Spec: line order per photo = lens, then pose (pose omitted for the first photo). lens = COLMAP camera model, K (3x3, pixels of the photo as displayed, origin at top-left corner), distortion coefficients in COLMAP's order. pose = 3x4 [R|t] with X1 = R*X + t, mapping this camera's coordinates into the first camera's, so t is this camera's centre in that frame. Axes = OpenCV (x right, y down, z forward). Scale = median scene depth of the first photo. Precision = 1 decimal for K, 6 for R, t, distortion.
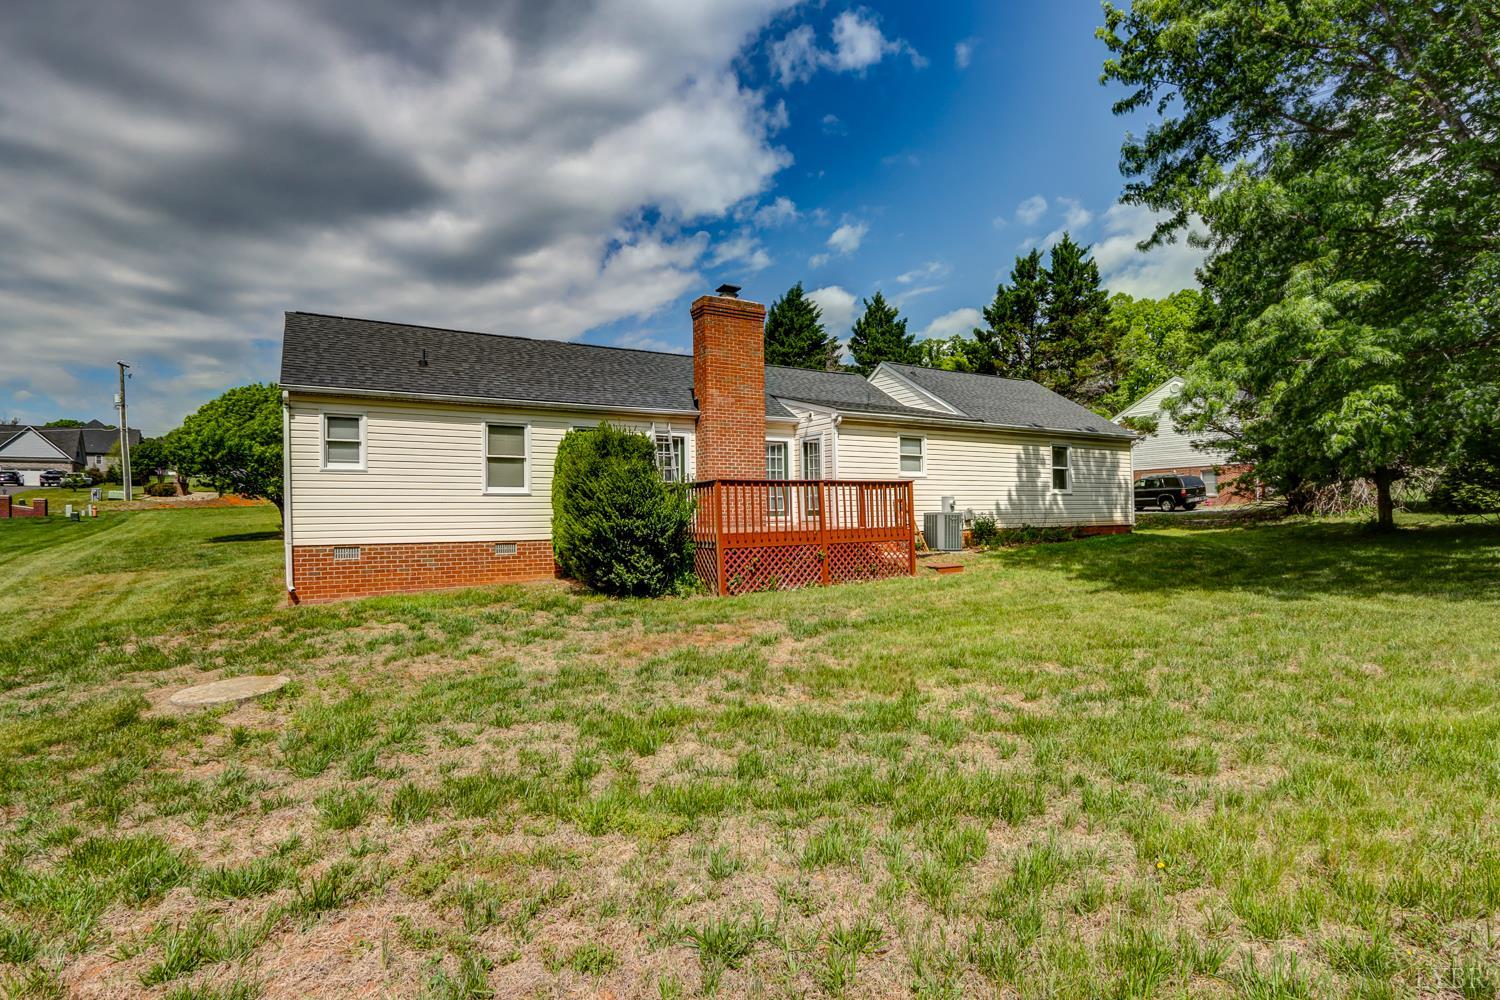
lens RADIAL K [[719.1, 0, 762.0], [0, 719.1, 508.7], [0, 0, 1]] dist [-0.000161, -0.000388]
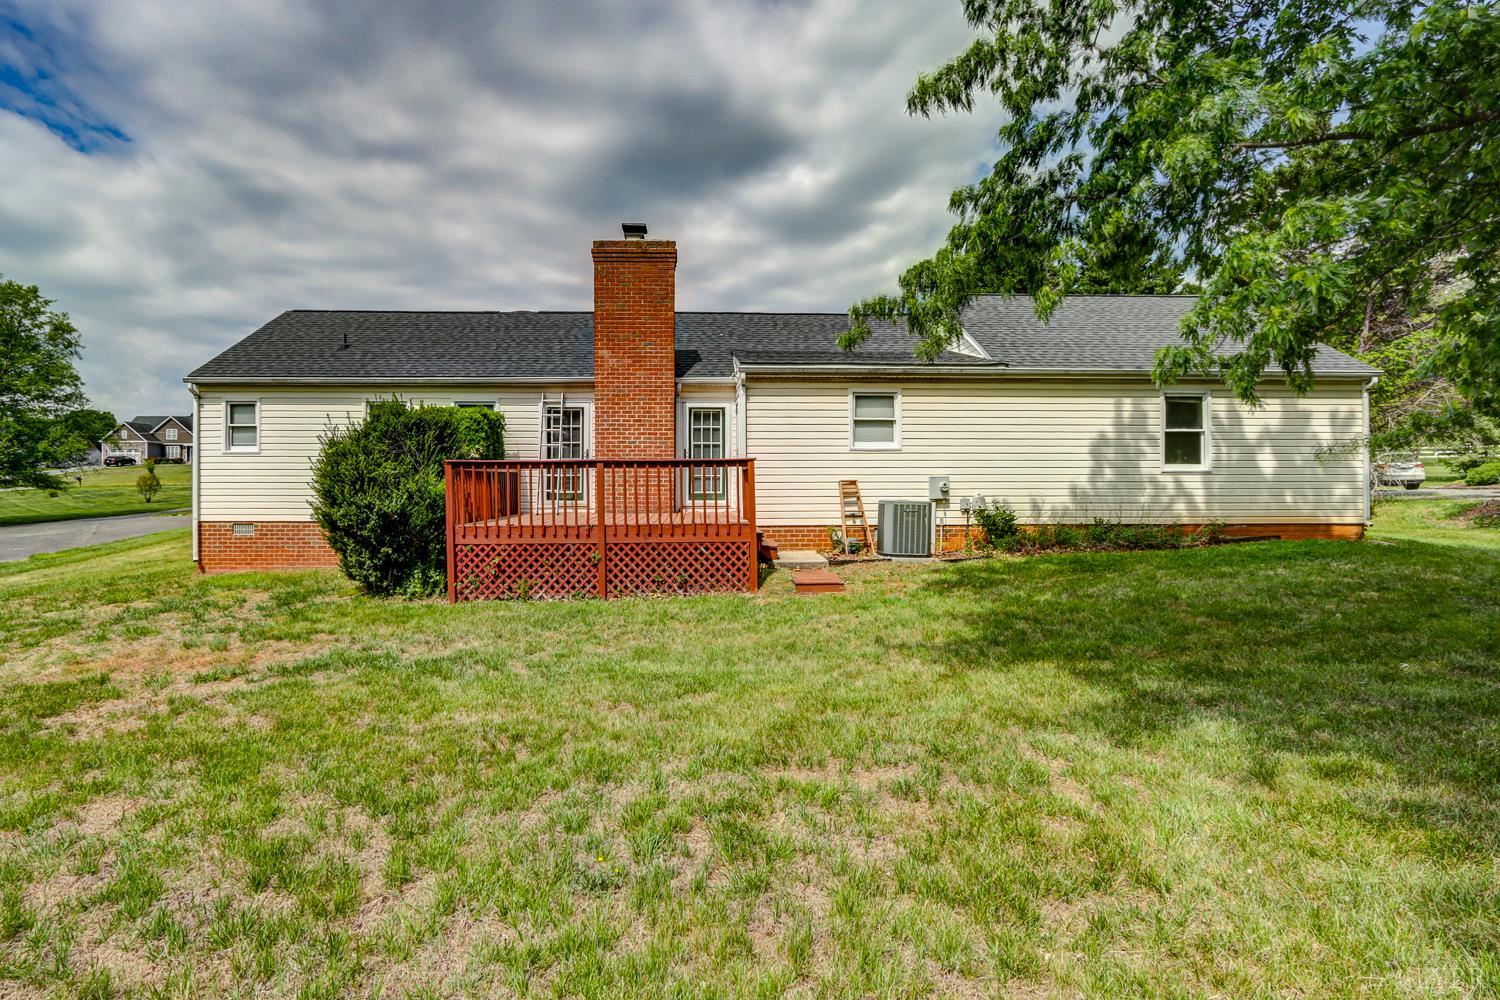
lens RADIAL K [[719.1, 0, 748.5], [0, 719.1, 491.1], [0, 0, 1]] dist [-0.000161, -0.000388]
pose [[0.873336, 0.016383, -0.486842, 0.488446], [-0.005975, 0.999719, 0.022923, -0.020074], [0.487081, -0.017110, 0.873189, 0.338163]]
